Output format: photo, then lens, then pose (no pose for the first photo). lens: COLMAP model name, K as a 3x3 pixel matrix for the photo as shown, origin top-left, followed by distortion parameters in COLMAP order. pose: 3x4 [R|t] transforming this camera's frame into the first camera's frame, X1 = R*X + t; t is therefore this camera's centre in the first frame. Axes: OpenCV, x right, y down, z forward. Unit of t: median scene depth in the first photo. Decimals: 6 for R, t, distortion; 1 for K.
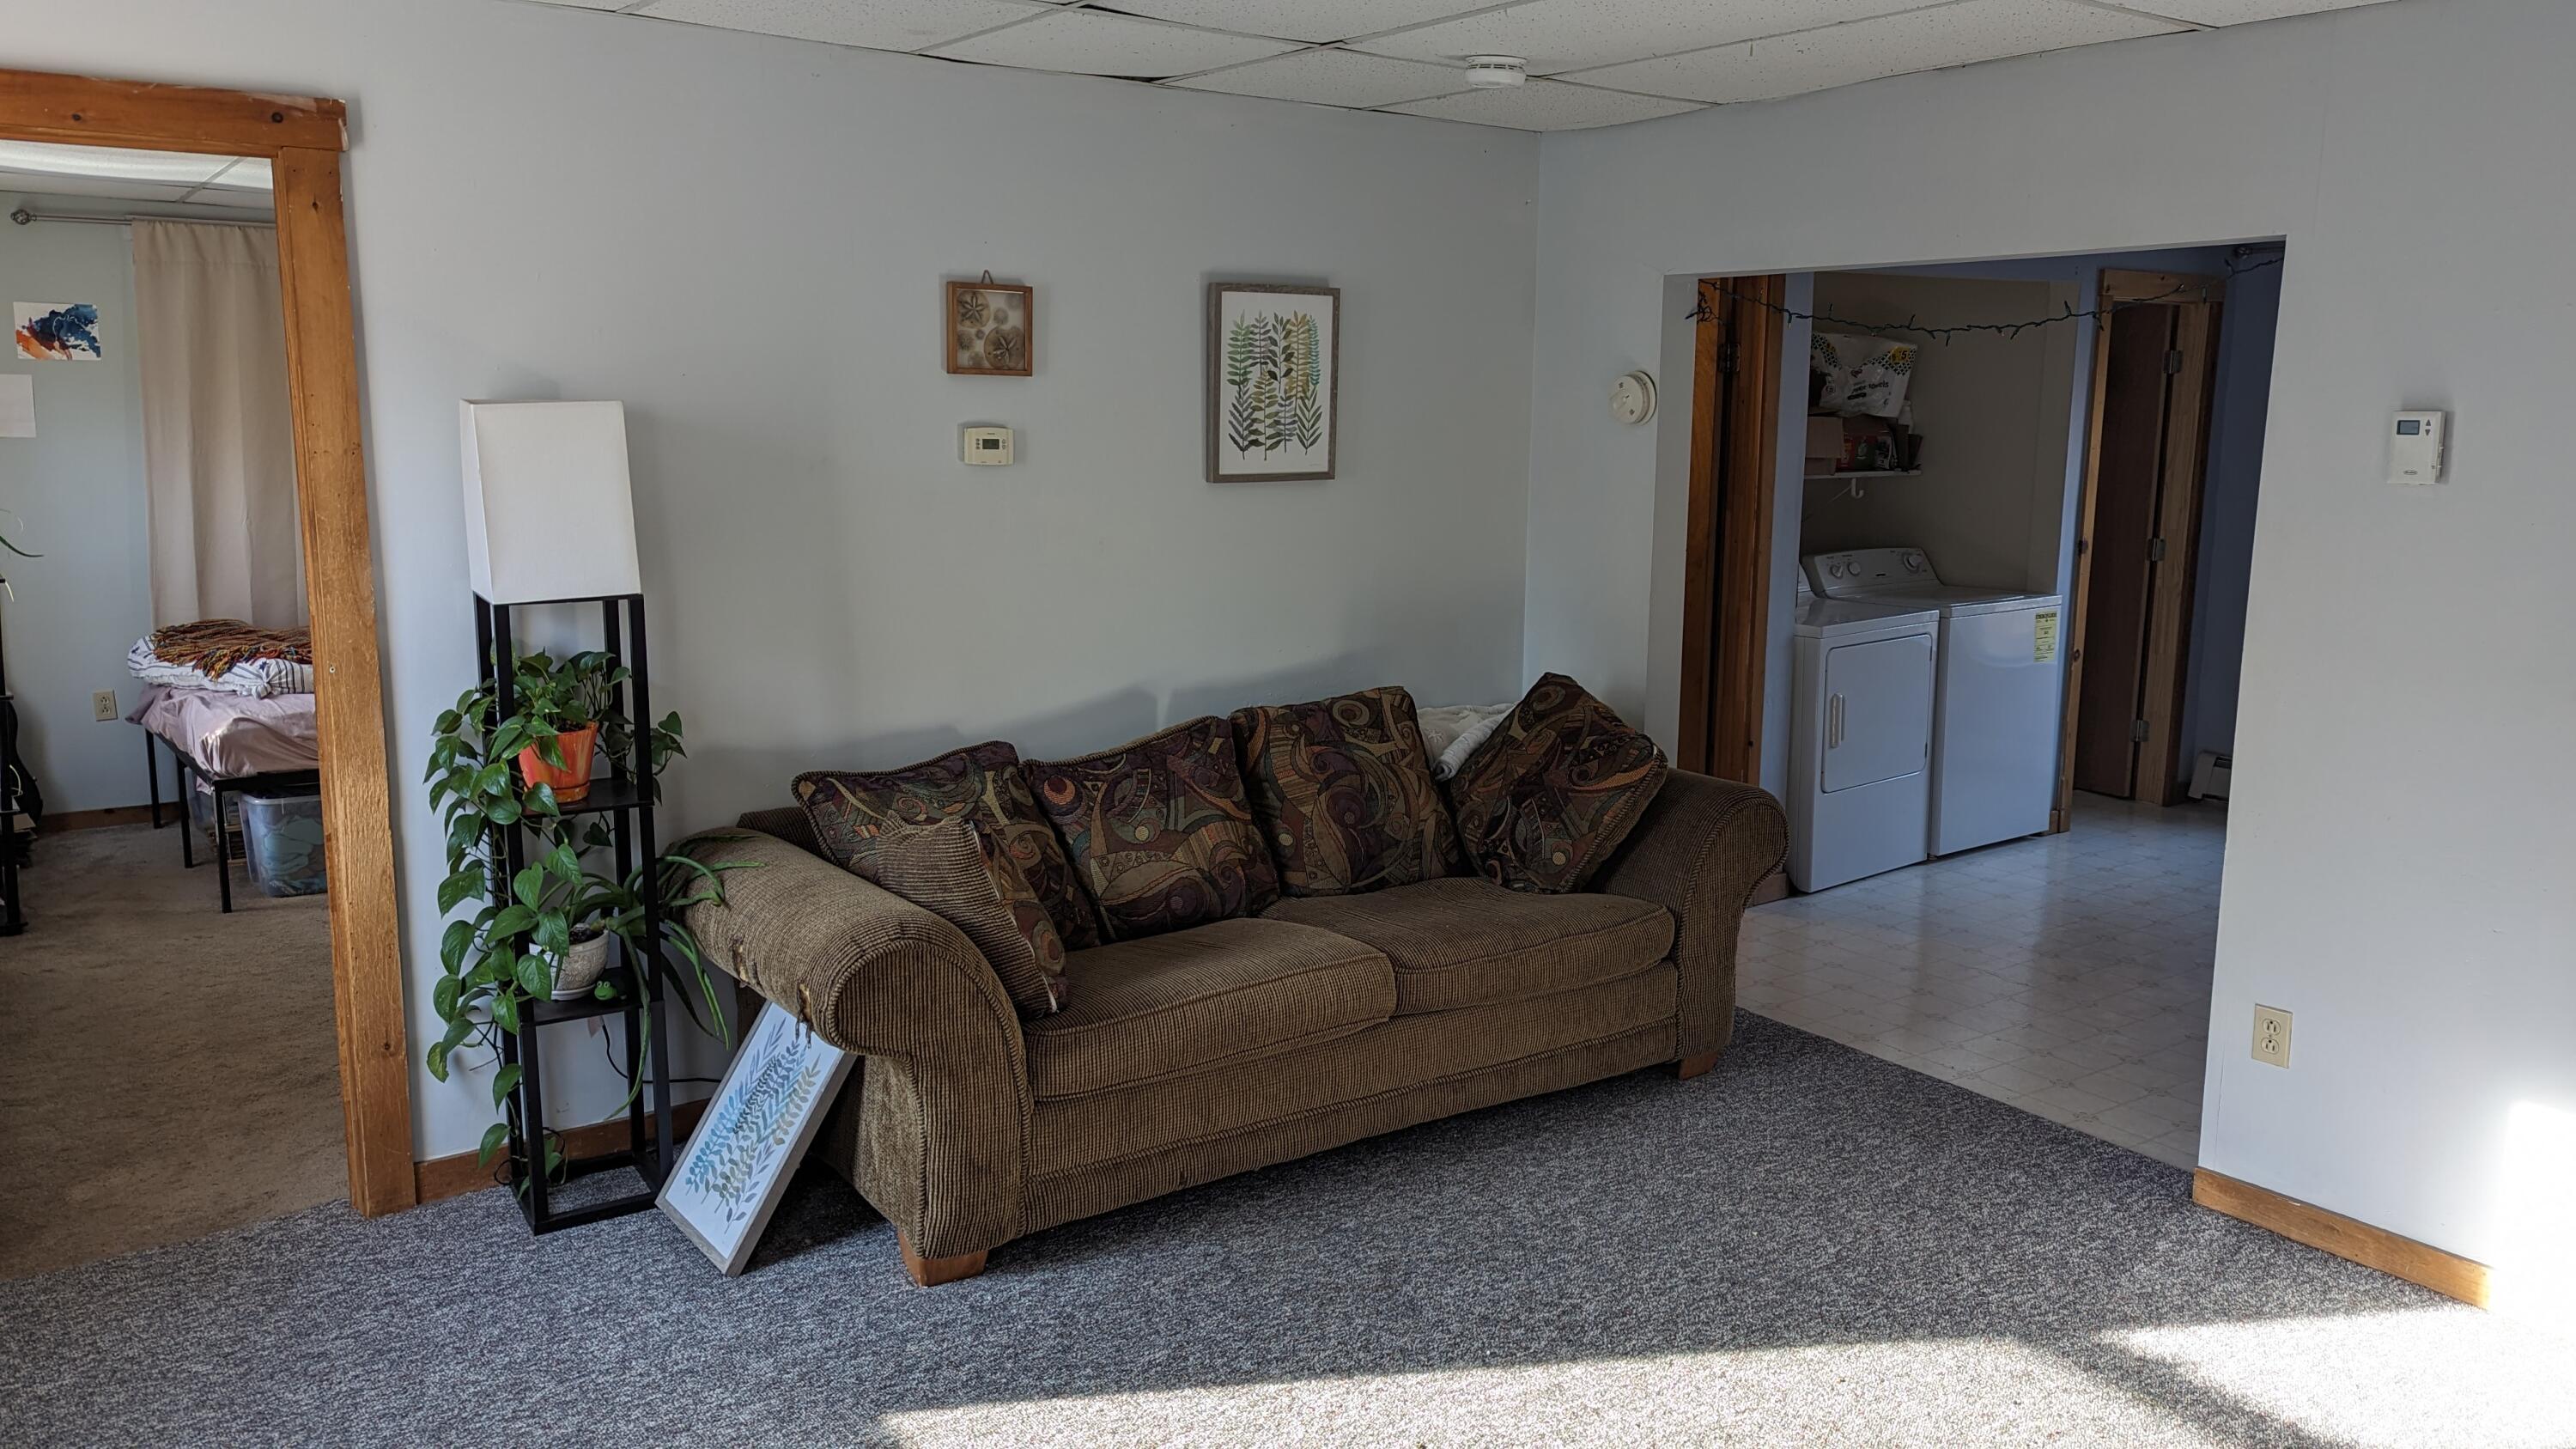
lens RADIAL K [[1812.5, 0, 1288.4], [0, 1812.5, 704.6], [0, 0, 1]] dist [0.080262, -0.074634]
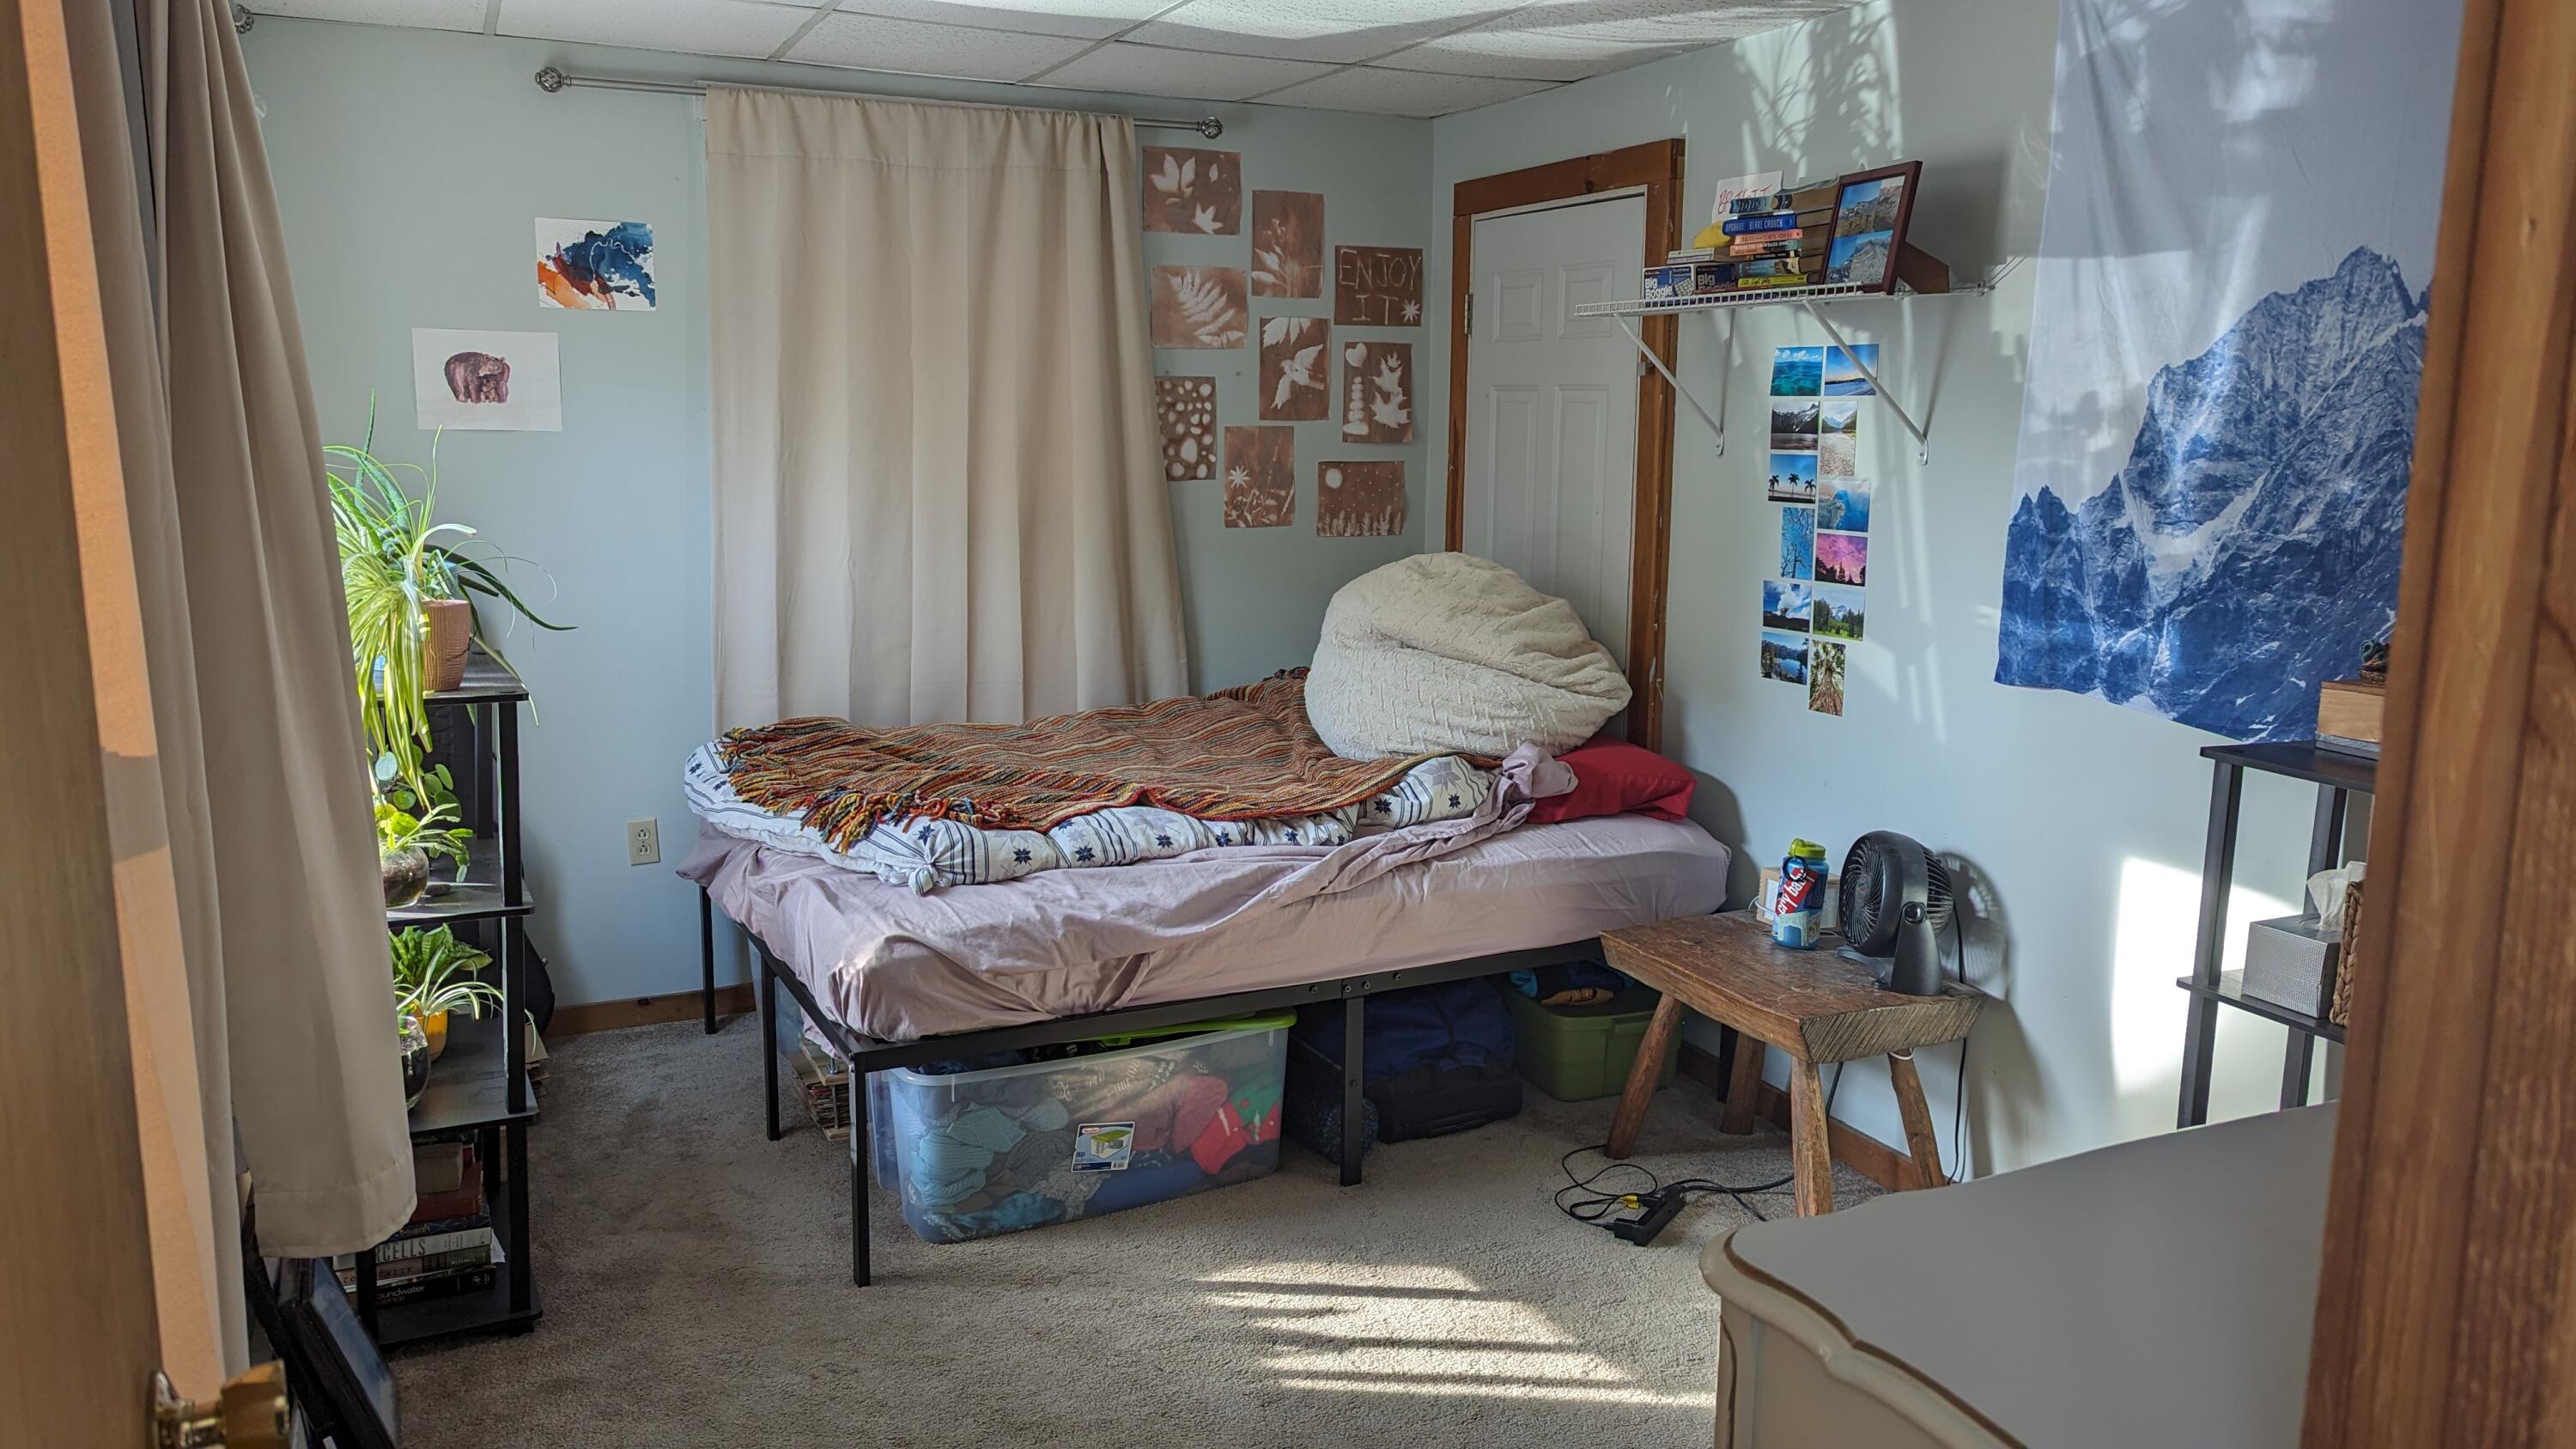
lens RADIAL K [[1812.5, 0, 1288.4], [0, 1812.5, 704.6], [0, 0, 1]] dist [0.080262, -0.074634]
pose [[0.981986, 0.029108, -0.186697, -0.328558], [-0.028735, 0.999576, 0.004700, -0.063944], [0.186754, 0.000750, 0.982406, 0.451088]]
